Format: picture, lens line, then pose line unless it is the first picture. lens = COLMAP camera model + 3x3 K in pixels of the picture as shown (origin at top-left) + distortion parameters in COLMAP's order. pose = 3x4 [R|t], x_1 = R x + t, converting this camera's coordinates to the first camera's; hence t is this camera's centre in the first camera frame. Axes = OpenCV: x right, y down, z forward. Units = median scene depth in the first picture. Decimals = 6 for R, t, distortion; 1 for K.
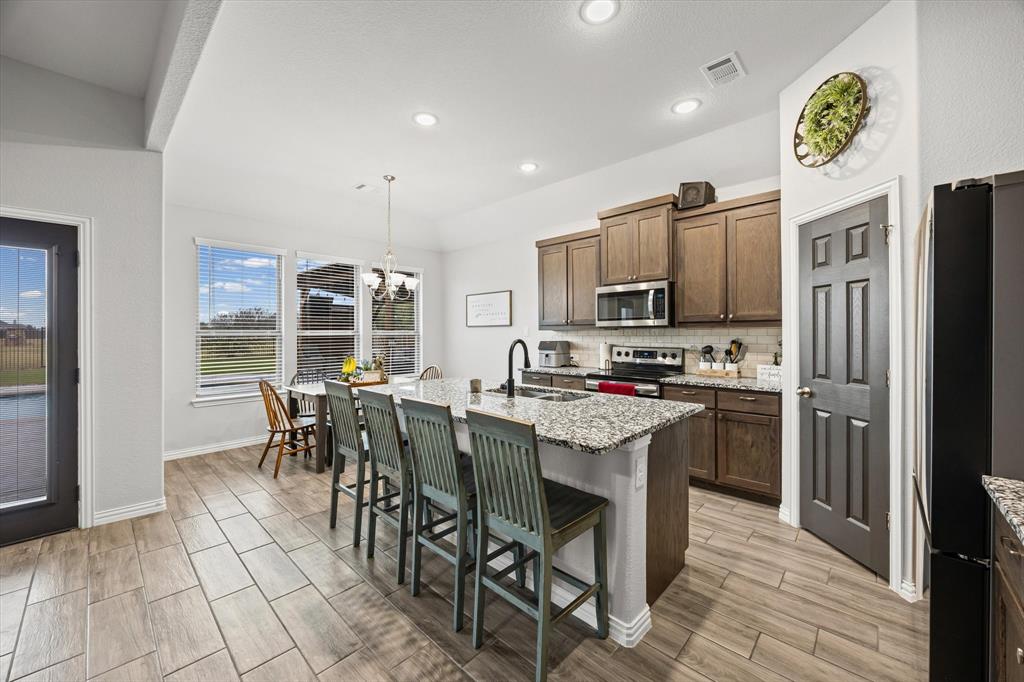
lens RADIAL K [[397.6, 0, 509.6], [0, 397.6, 331.6], [0, 0, 1]] dist [0.001603, -0.000114]
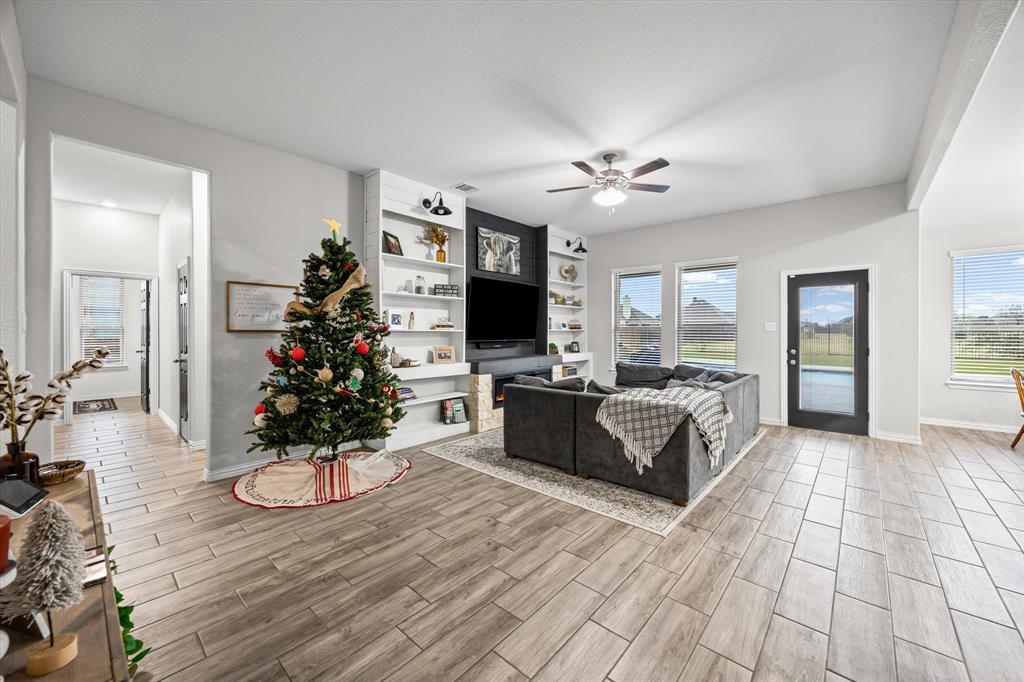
lens RADIAL K [[397.6, 0, 513.5], [0, 397.6, 335.3], [0, 0, 1]] dist [0.001603, -0.000114]
pose [[0.044446, 0.011869, -0.998941, 0.430845], [0.008047, 0.999893, 0.012238, -0.000502], [0.998979, -0.008583, 0.044346, -0.456629]]
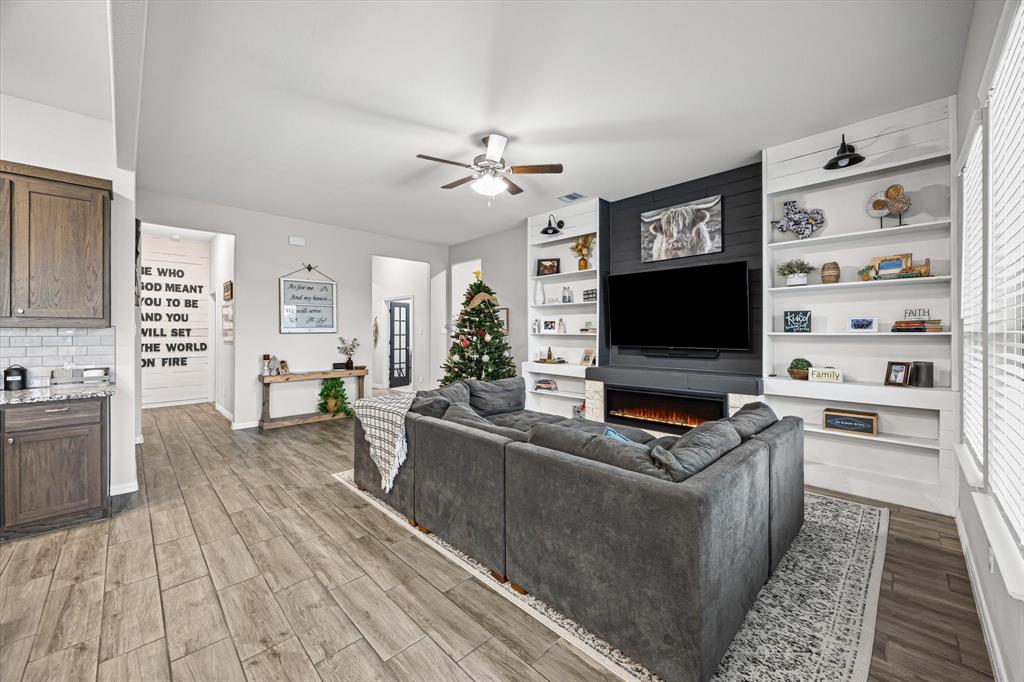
lens RADIAL K [[397.6, 0, 506.5], [0, 397.6, 339.0], [0, 0, 1]] dist [0.001603, -0.000114]
pose [[-0.999251, -0.000879, 0.038682, -0.635800], [-0.000530, 0.999959, 0.009052, 0.002051], [-0.038688, 0.009025, -0.999211, 0.723903]]
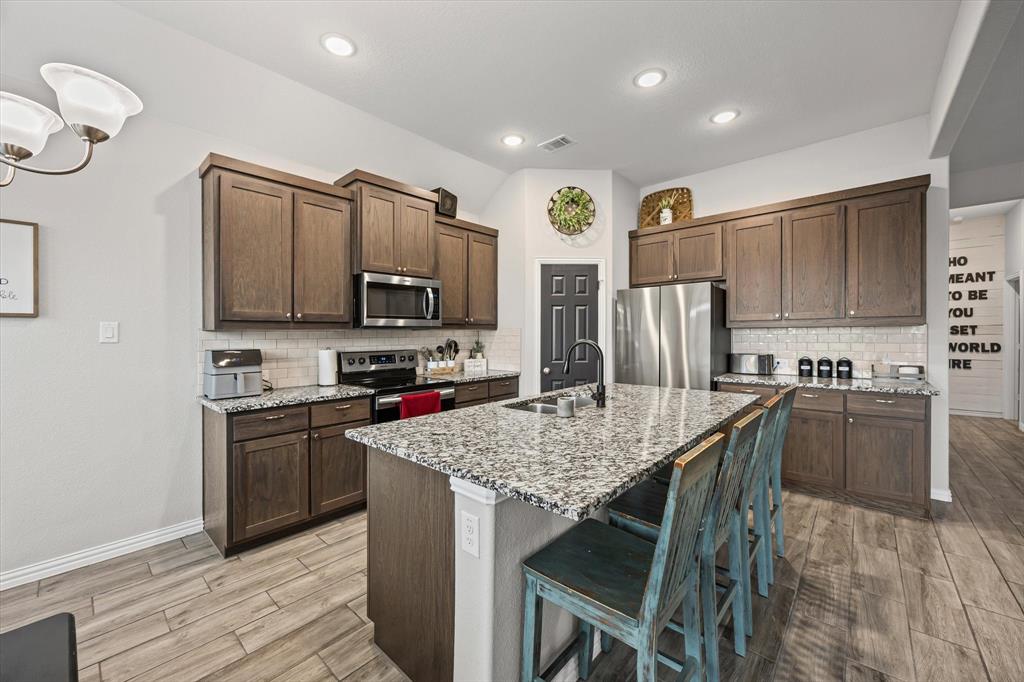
lens RADIAL K [[397.6, 0, 505.9], [0, 397.6, 339.5], [0, 0, 1]] dist [0.001603, -0.000114]
pose [[-0.028235, -0.014175, 0.999501, -0.562783], [0.000835, 0.999899, 0.014204, 0.003103], [-0.999601, 0.001236, -0.028220, 0.807929]]
